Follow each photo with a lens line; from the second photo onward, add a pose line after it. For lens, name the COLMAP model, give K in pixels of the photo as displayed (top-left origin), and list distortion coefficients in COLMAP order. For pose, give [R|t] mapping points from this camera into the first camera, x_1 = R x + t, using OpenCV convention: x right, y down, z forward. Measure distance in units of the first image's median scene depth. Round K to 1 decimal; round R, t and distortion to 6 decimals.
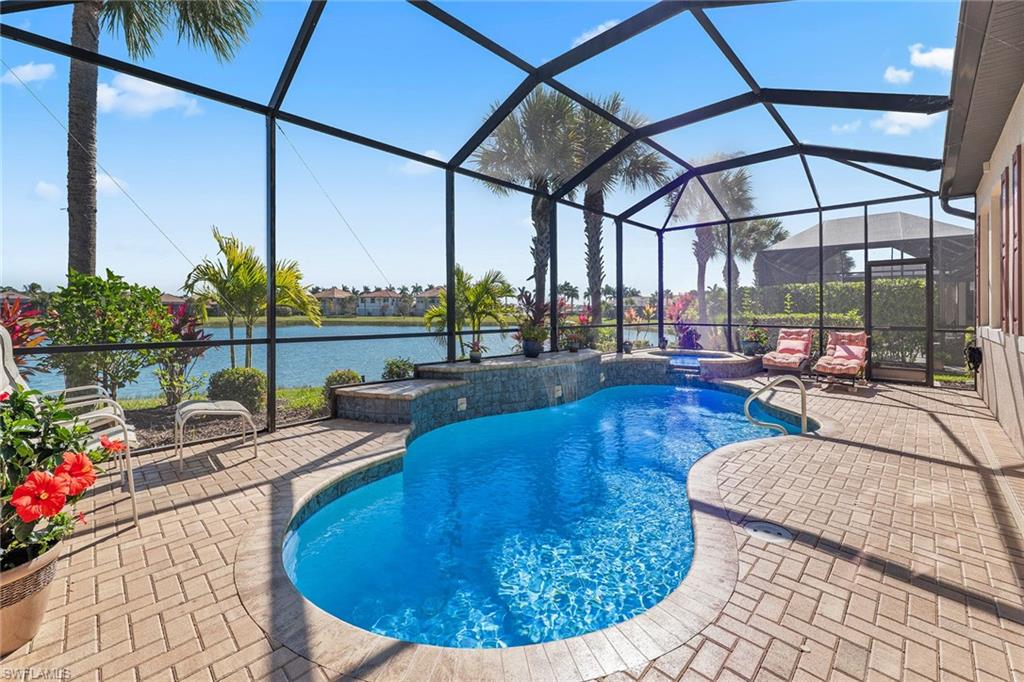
lens RADIAL K [[420.3, 0, 510.7], [0, 420.3, 313.1], [0, 0, 1]] dist [-0.002210, -0.000172]
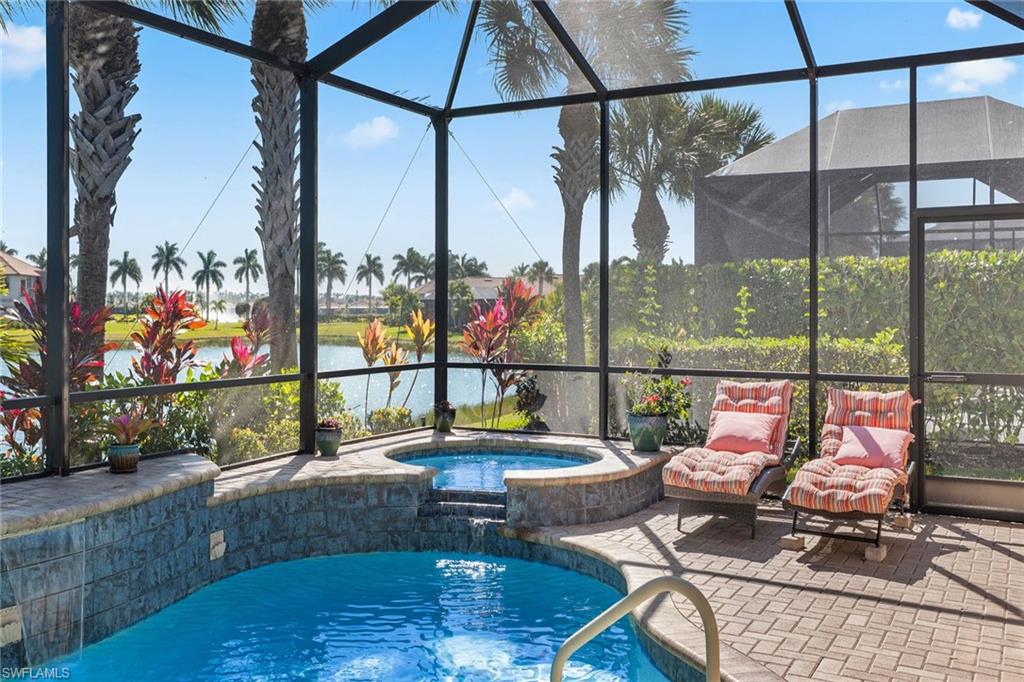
lens RADIAL K [[843.1, 0, 509.6], [0, 843.1, 303.1], [0, 0, 1]] dist [0.016504, 0.000407]
pose [[0.973645, -0.004060, 0.228032, 0.280834], [0.002337, 0.999967, 0.007826, -0.039694], [-0.228056, -0.007087, 0.973622, 0.294487]]
